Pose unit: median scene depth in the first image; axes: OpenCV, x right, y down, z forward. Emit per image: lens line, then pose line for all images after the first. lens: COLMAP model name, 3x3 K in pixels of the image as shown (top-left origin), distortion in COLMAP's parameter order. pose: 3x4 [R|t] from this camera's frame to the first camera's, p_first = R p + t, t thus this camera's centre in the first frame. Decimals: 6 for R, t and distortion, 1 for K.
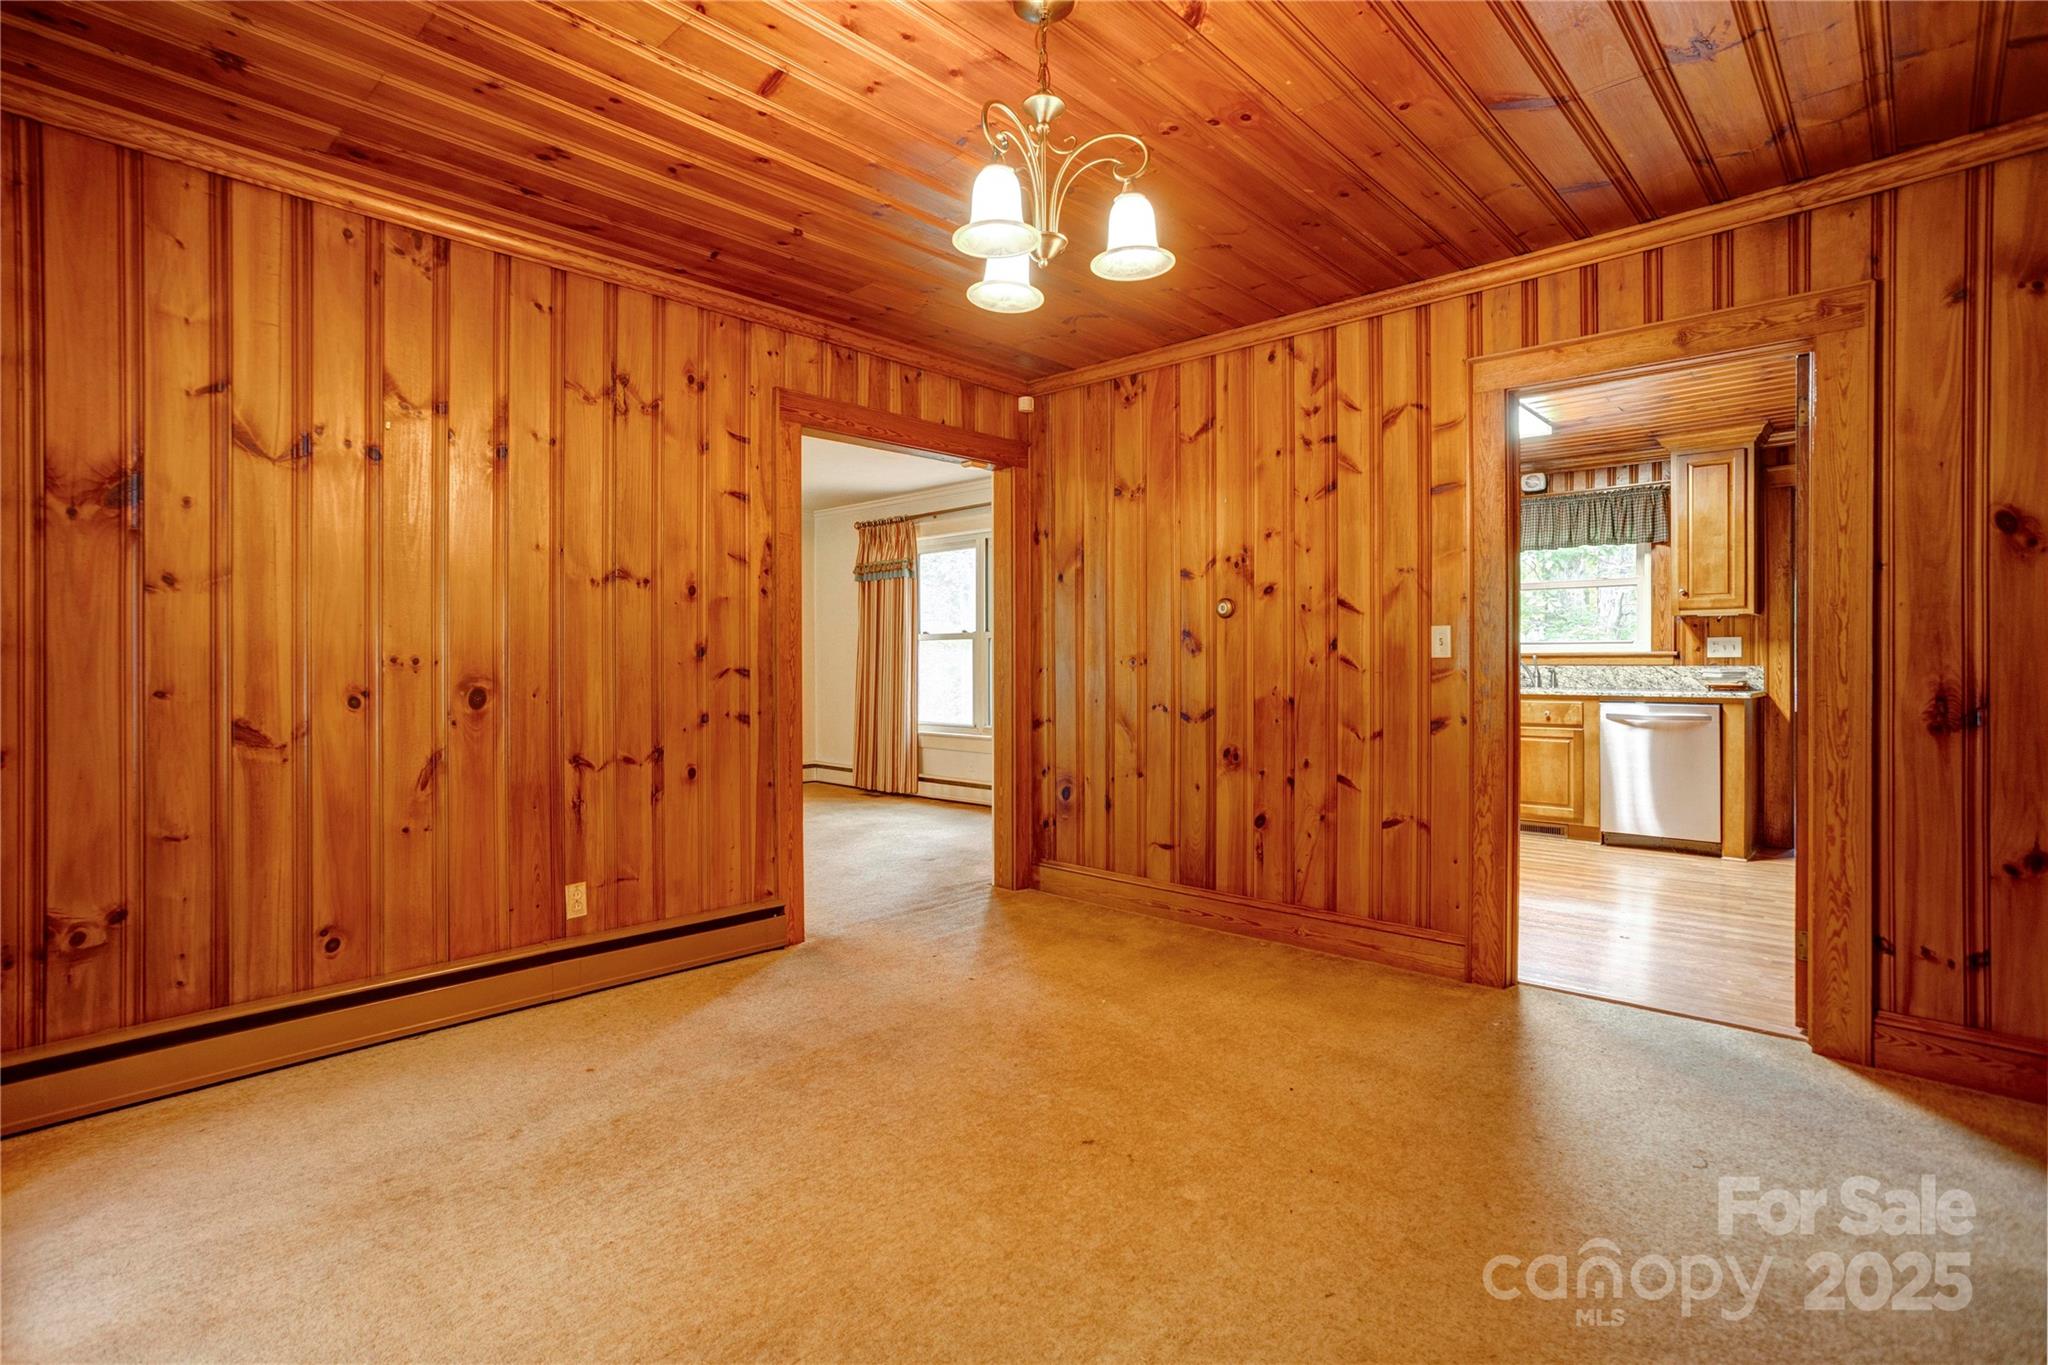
lens RADIAL K [[1088.1, 0, 1055.7], [0, 1088.1, 672.0], [0, 0, 1]] dist [-0.075349, 0.049299]
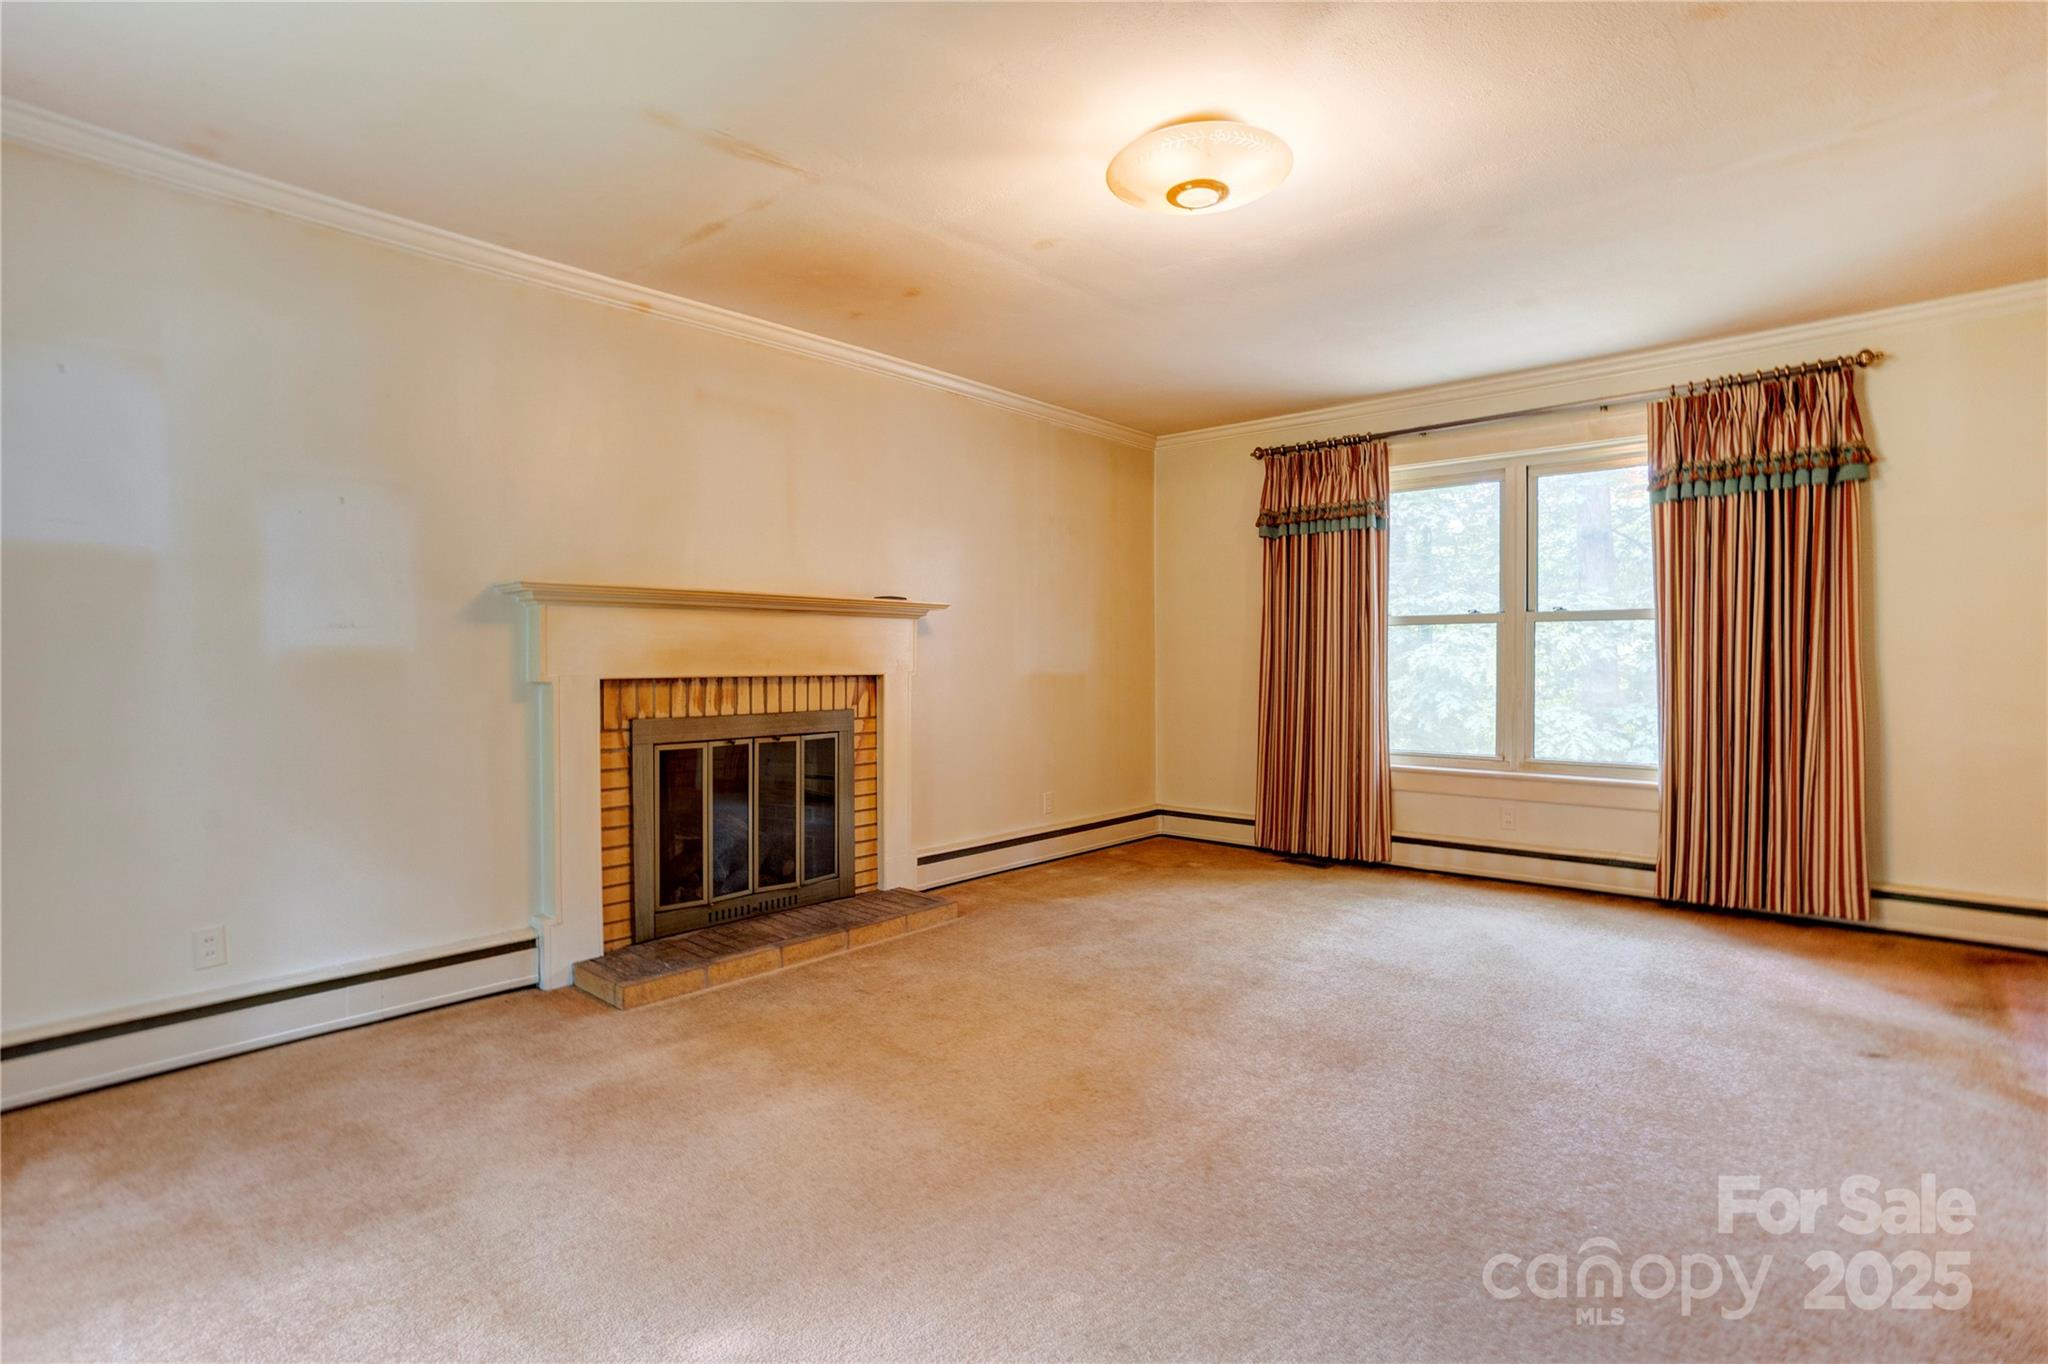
lens RADIAL K [[1088.1, 0, 1055.7], [0, 1088.1, 671.5], [0, 0, 1]] dist [-0.075349, 0.049299]
pose [[0.999997, 0.002124, 0.001038, -0.323927], [-0.002127, 0.999995, 0.002328, -0.002628], [-0.001033, -0.002330, 0.999997, 0.352280]]
